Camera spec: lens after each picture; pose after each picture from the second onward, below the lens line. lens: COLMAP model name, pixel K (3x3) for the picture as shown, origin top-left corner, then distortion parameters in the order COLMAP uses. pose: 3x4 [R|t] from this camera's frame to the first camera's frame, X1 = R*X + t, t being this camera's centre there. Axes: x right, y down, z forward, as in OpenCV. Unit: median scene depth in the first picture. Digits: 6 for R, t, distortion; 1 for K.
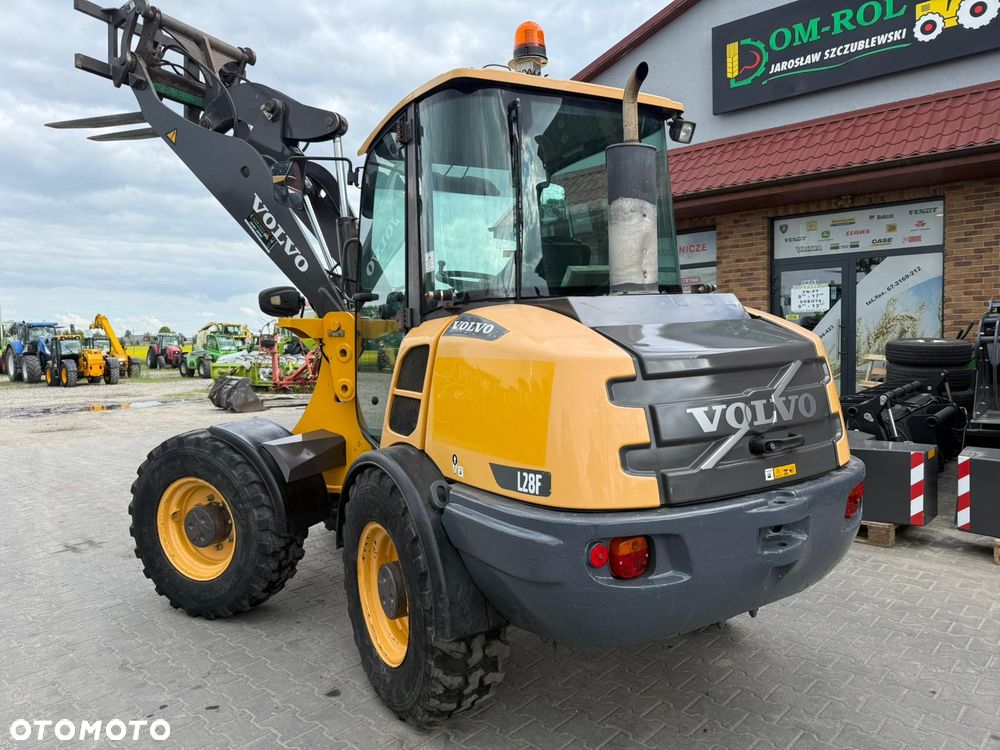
lens RADIAL K [[712.8, 0, 489.0], [0, 712.8, 359.0], [0, 0, 1]] dist [0.005440, -0.004255]
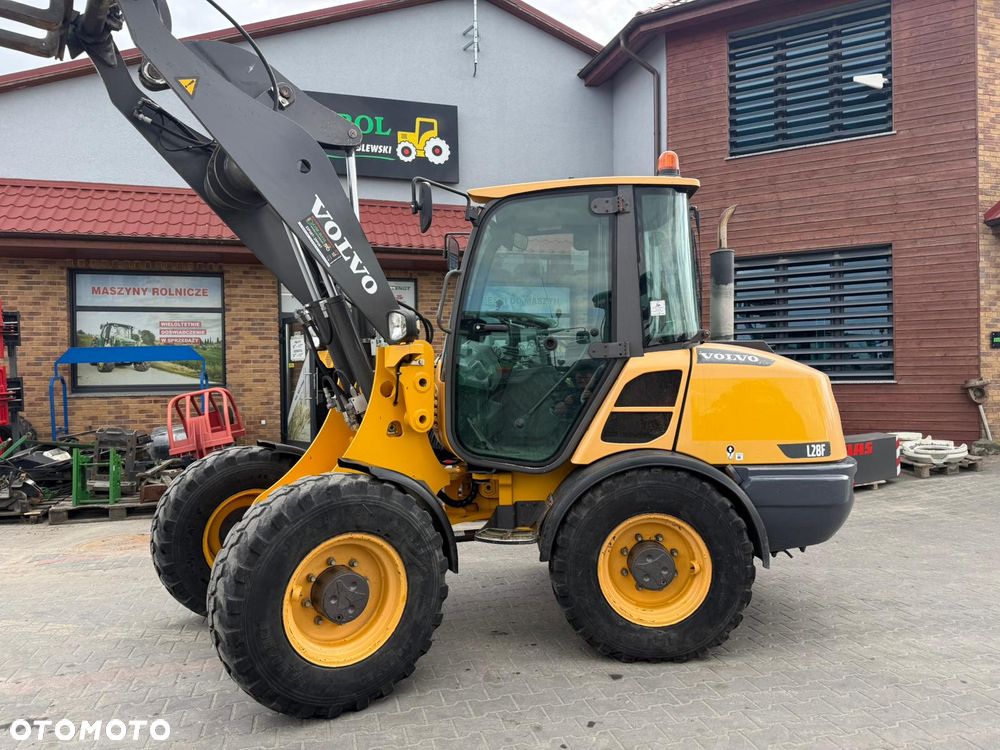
lens RADIAL K [[718.2, 0, 495.1], [0, 718.2, 358.9], [0, 0, 1]] dist [0.057098, -0.067753]
pose [[0.523662, 0.036654, 0.851137, -0.444004], [0.028792, 0.997742, -0.060681, 0.009595], [-0.851439, 0.056282, 0.521424, 0.180769]]
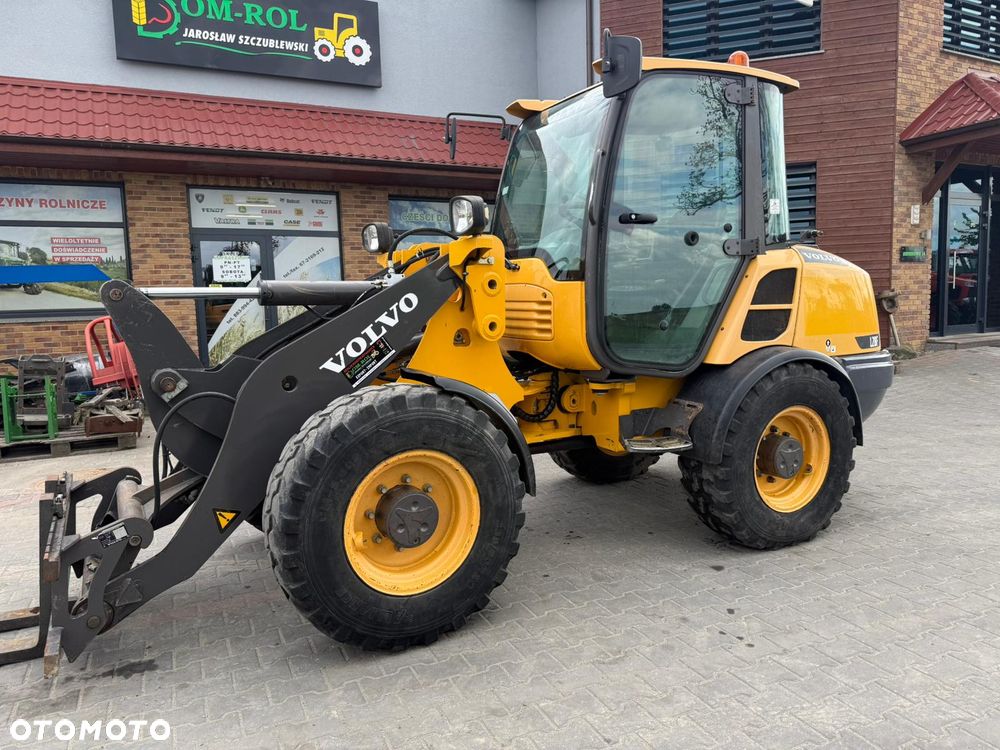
lens RADIAL K [[744.3, 0, 466.5], [0, 744.3, 352.0], [0, 0, 1]] dist [0.040073, -0.046157]
pose [[0.367628, -0.048977, 0.928682, -0.520954], [0.049477, 0.998228, 0.033059, 0.019755], [-0.928656, 0.033795, 0.369400, 0.327687]]
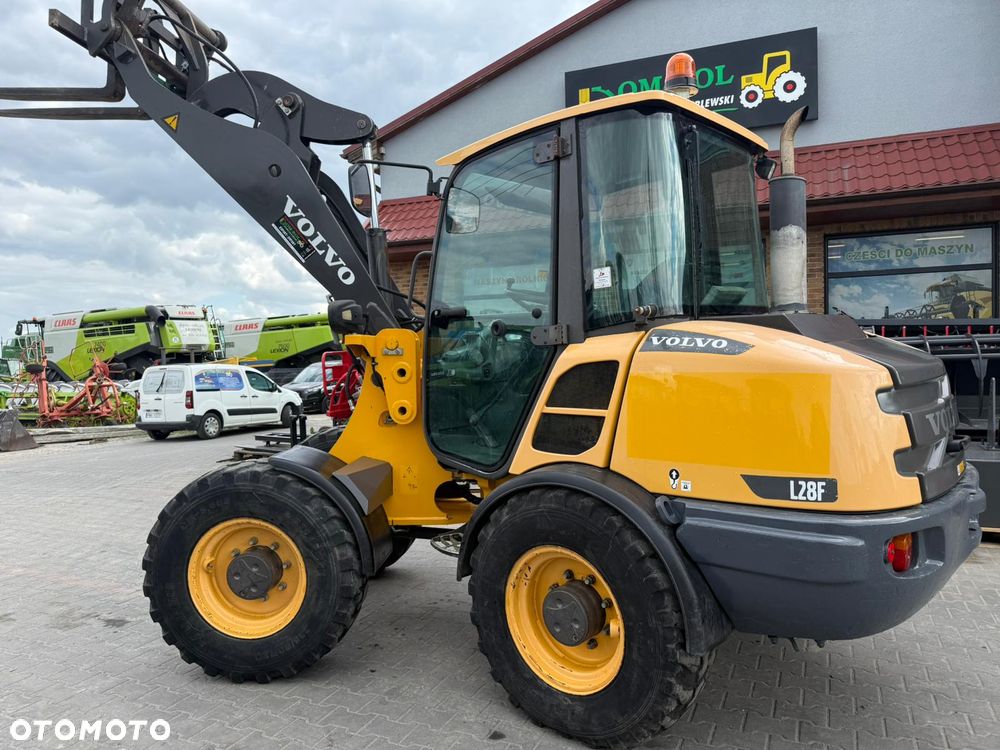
lens RADIAL K [[706.6, 0, 492.2], [0, 706.6, 363.1], [0, 0, 1]] dist [0.051794, -0.077013]
pose [[0.946477, -0.002548, 0.322760, -0.176174], [0.011630, 0.999589, -0.026214, 0.002051], [-0.322561, 0.028565, 0.946118, 0.037306]]
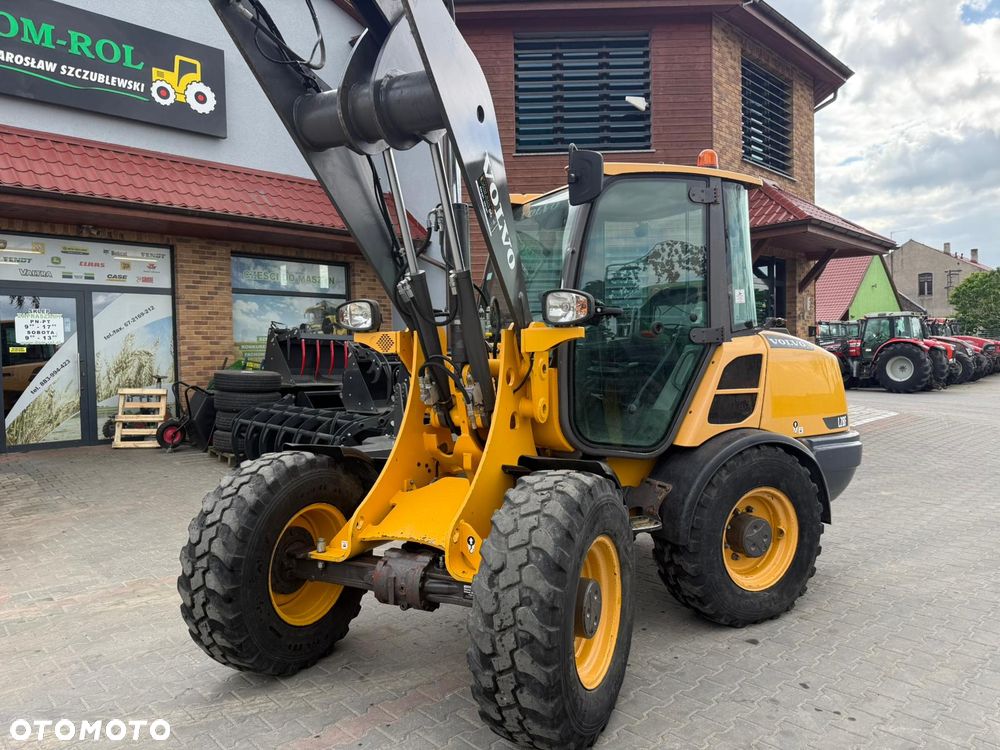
lens RADIAL K [[732.3, 0, 503.3], [0, 732.3, 353.1], [0, 0, 1]] dist [-0.002662, -0.005196]
pose [[0.044187, 0.023728, 0.998741, -0.502226], [0.050159, 0.998404, -0.025939, -0.003521], [-0.997763, 0.051242, 0.042926, 0.454060]]
